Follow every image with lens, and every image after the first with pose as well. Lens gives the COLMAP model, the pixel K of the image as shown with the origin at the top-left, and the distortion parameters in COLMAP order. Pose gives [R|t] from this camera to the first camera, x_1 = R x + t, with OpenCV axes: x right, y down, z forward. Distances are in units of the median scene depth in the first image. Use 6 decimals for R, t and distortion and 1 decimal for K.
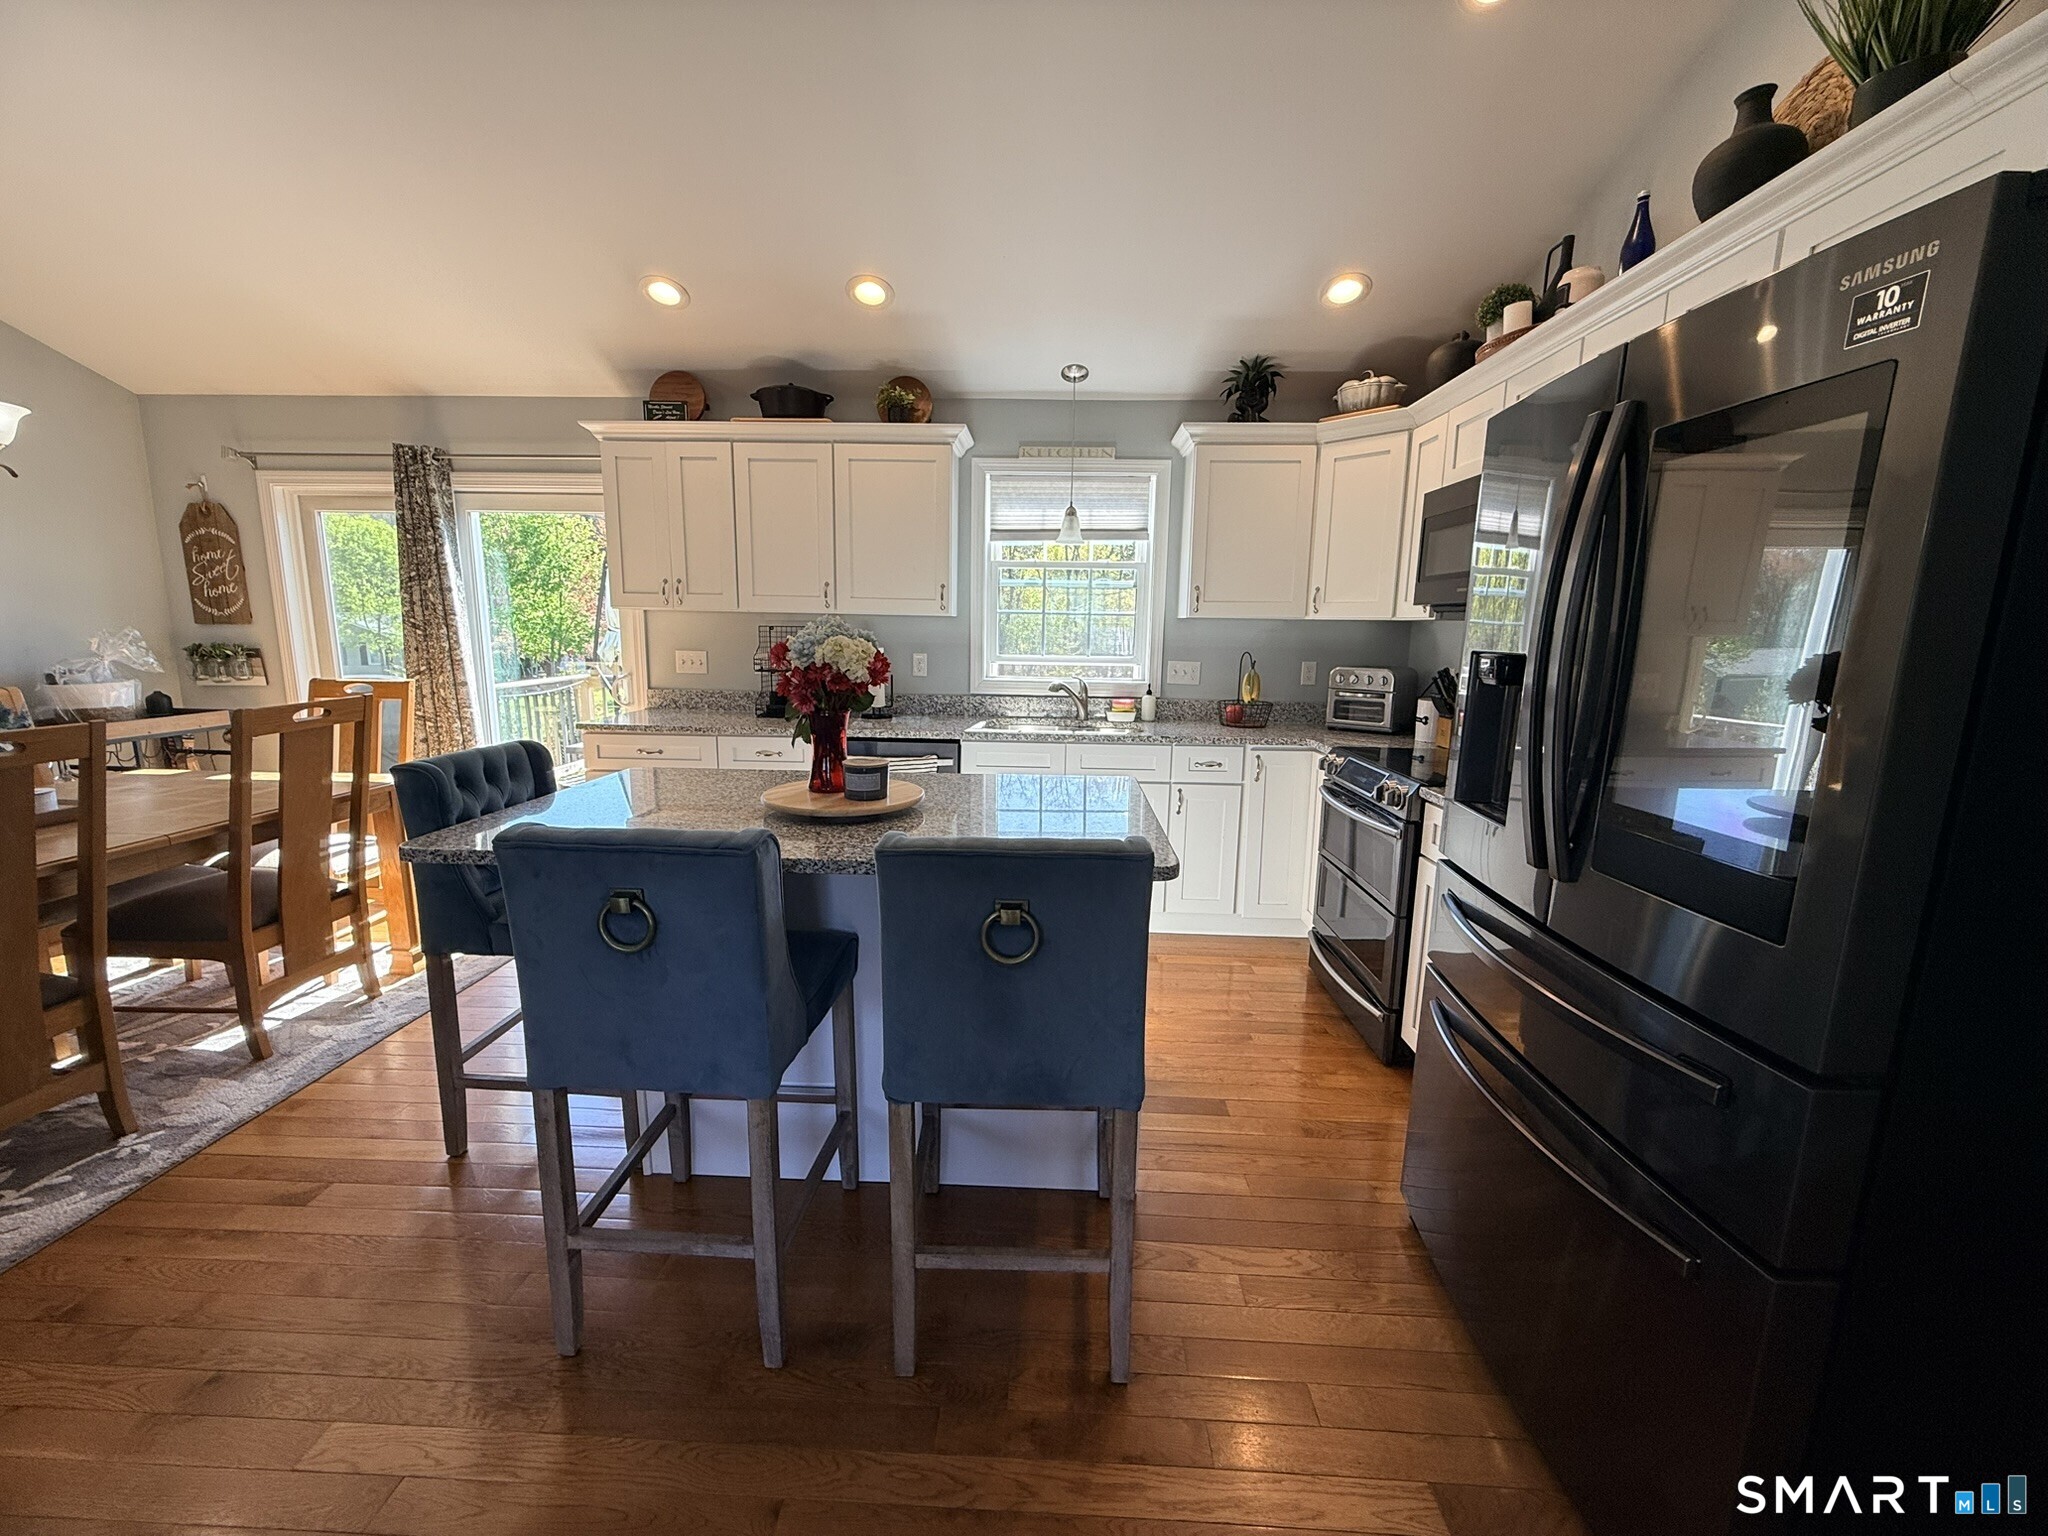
lens RADIAL K [[816.3, 0, 1021.7], [0, 816.3, 770.4], [0, 0, 1]] dist [0.000811, 0.000253]
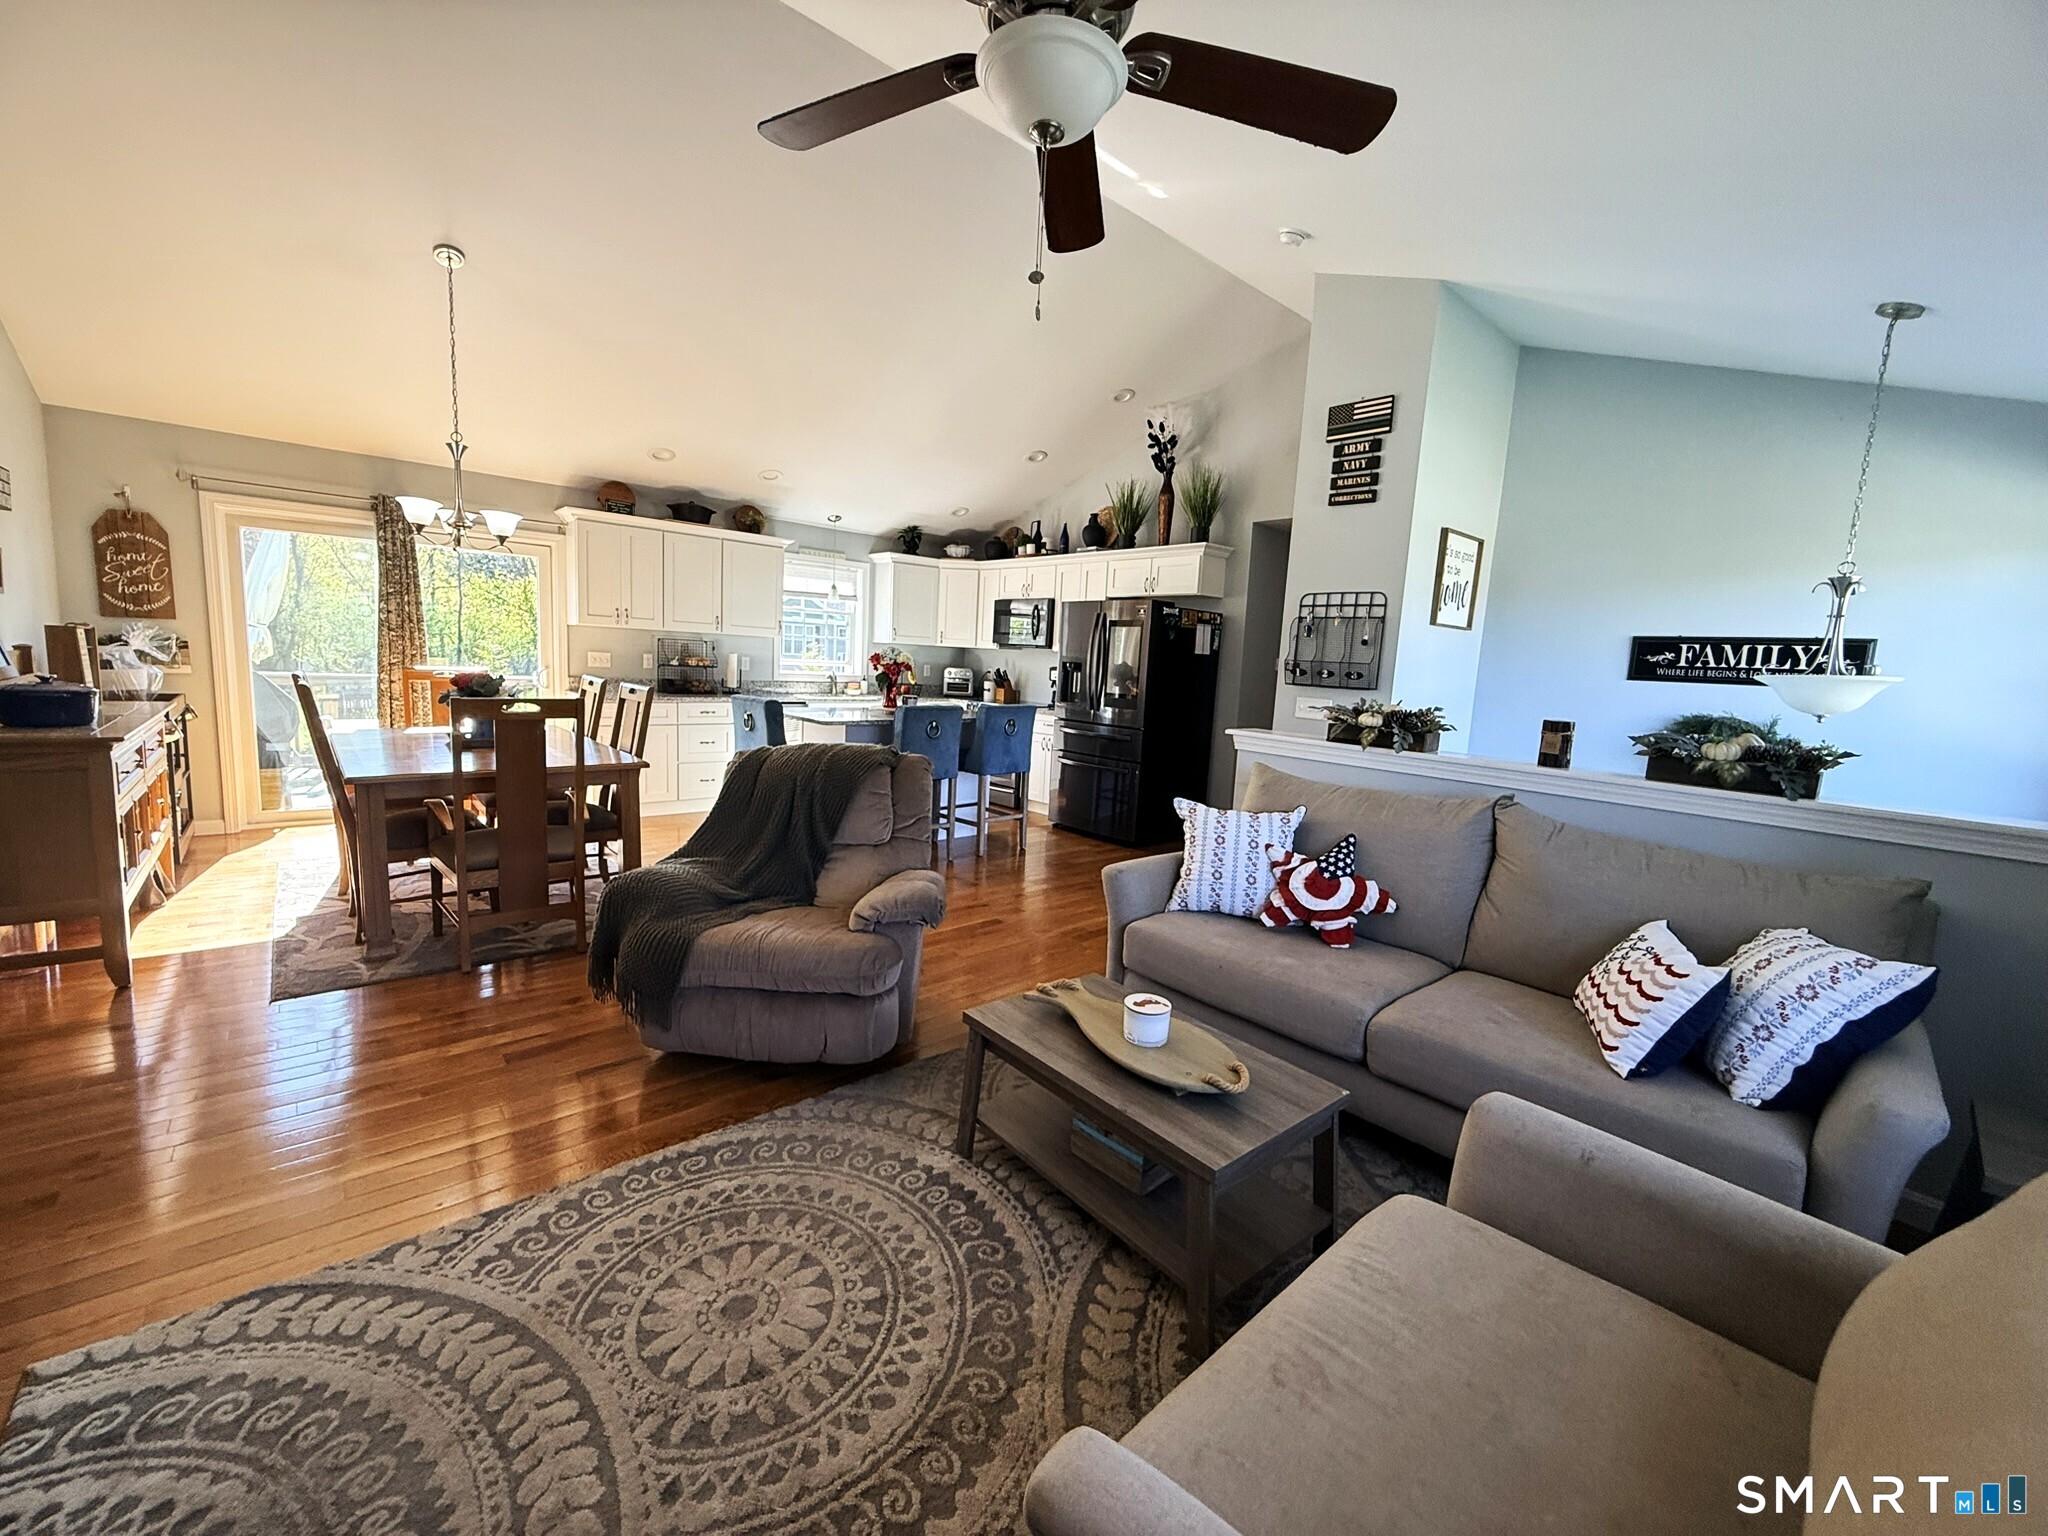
lens RADIAL K [[816.3, 0, 1022.1], [0, 816.3, 771.5], [0, 0, 1]] dist [0.000811, 0.000253]
pose [[0.719274, -0.076119, 0.690544, -0.952484], [0.079442, 0.996471, 0.027094, 0.103934], [-0.690169, 0.035370, 0.722783, -0.684052]]
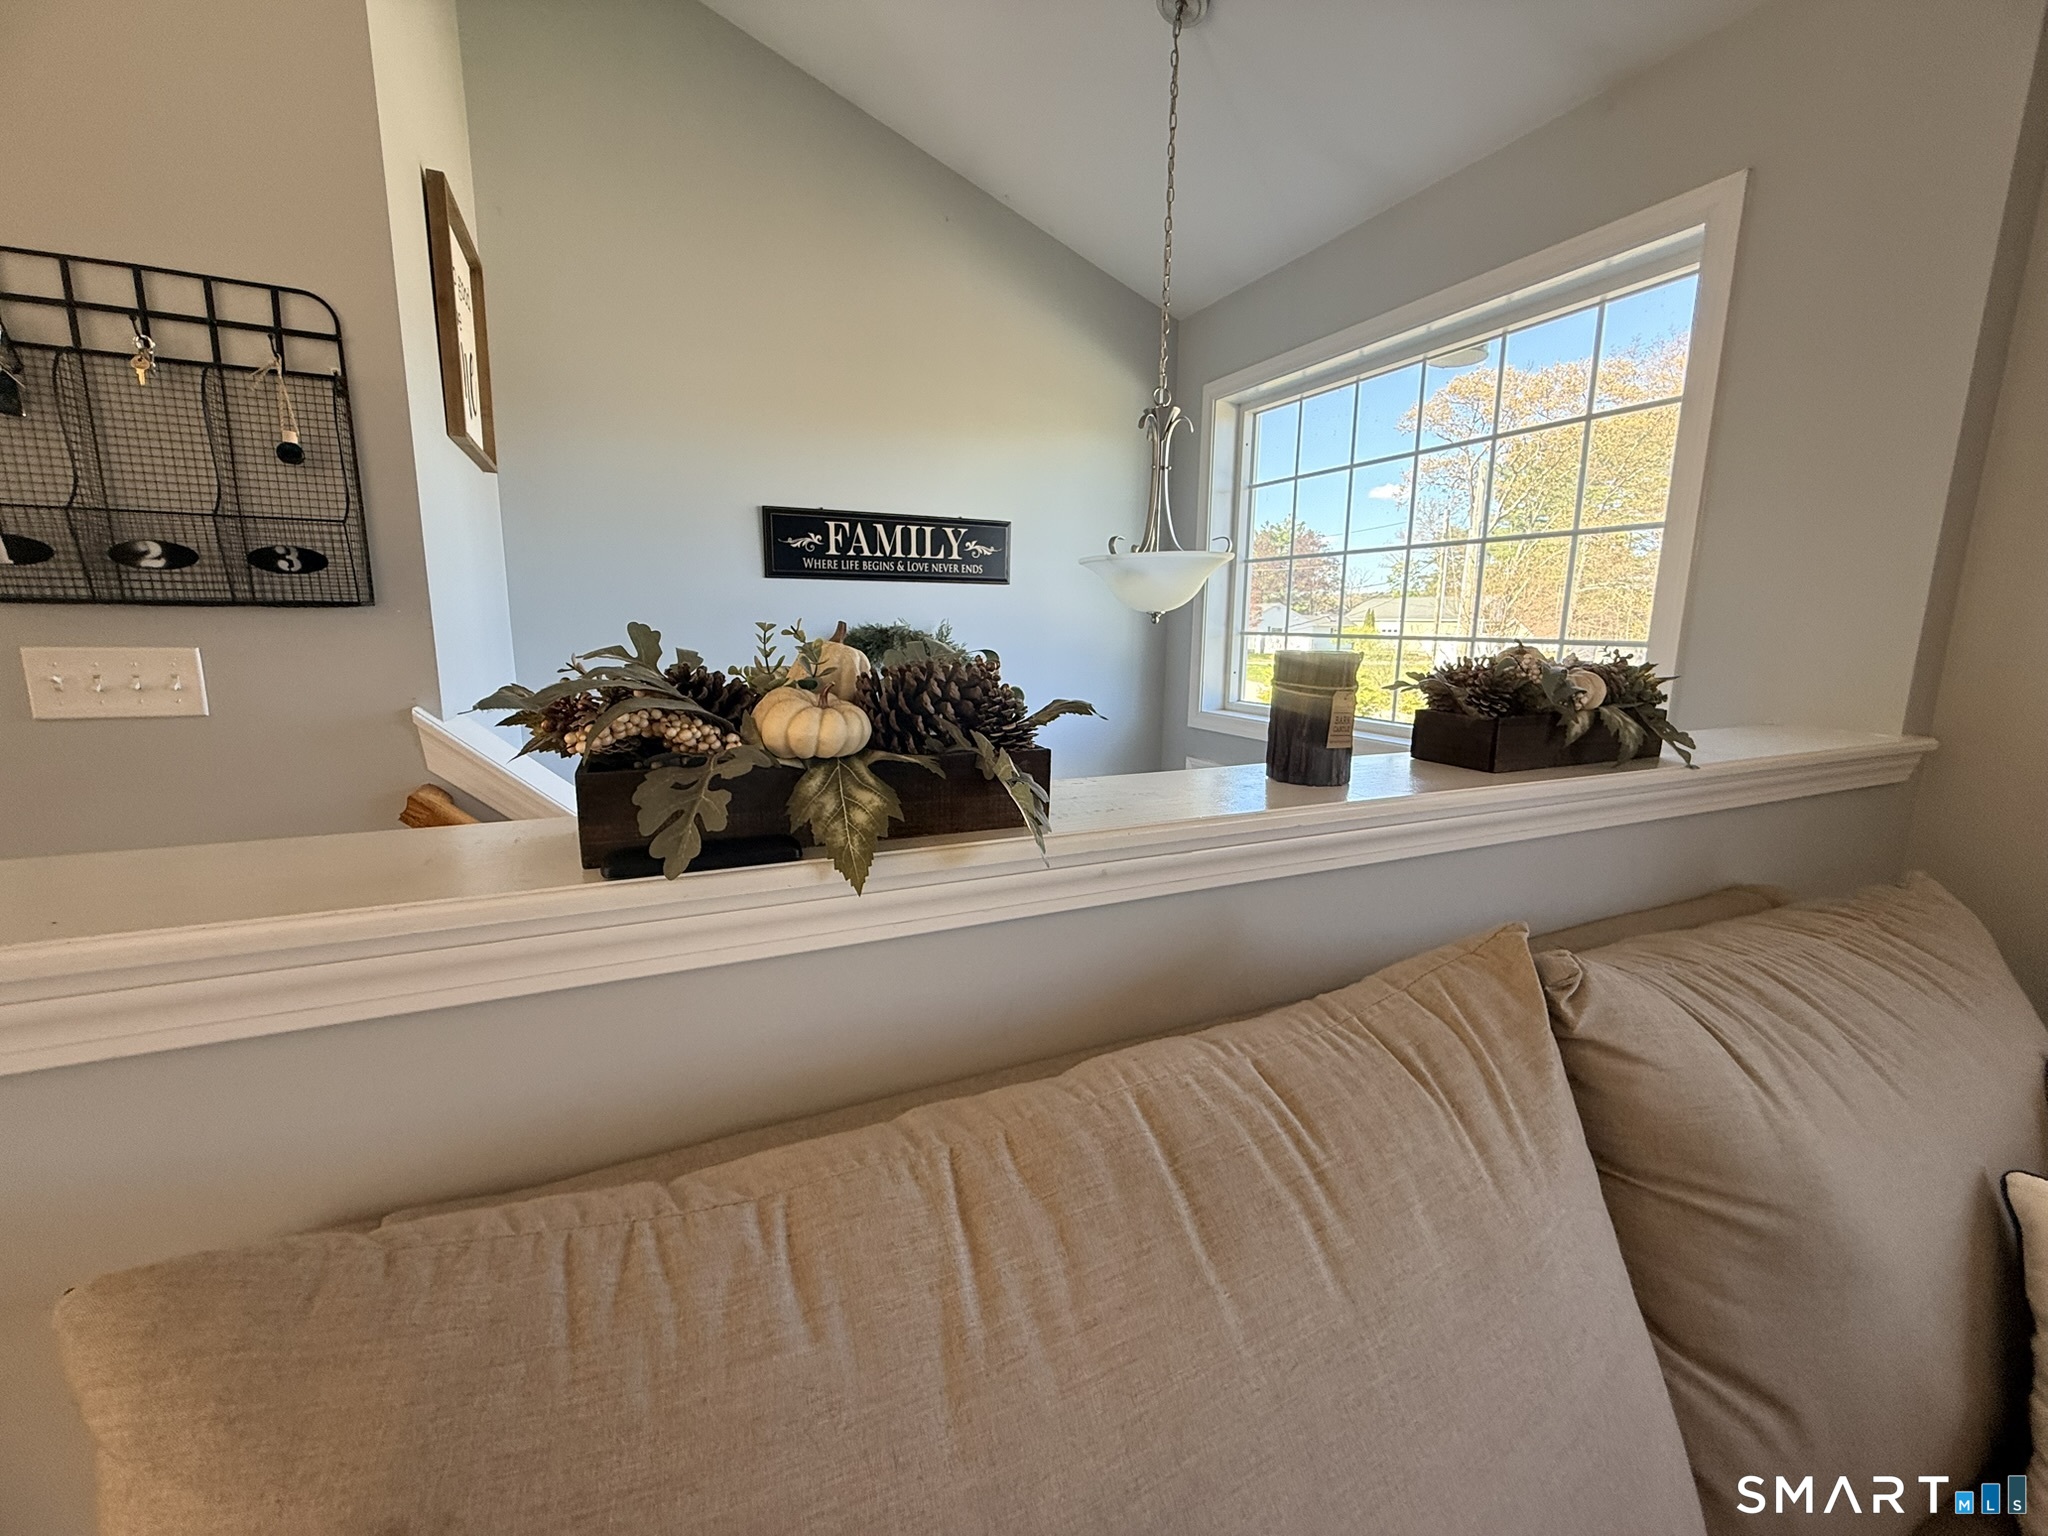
lens RADIAL K [[816.3, 0, 1016.4], [0, 816.3, 759.6], [0, 0, 1]] dist [0.000811, 0.000253]
pose [[-0.465187, -0.169852, 0.868764, -0.310170], [0.133617, 0.956701, 0.258591, 0.072076], [-0.875070, 0.236375, -0.422350, -0.305047]]
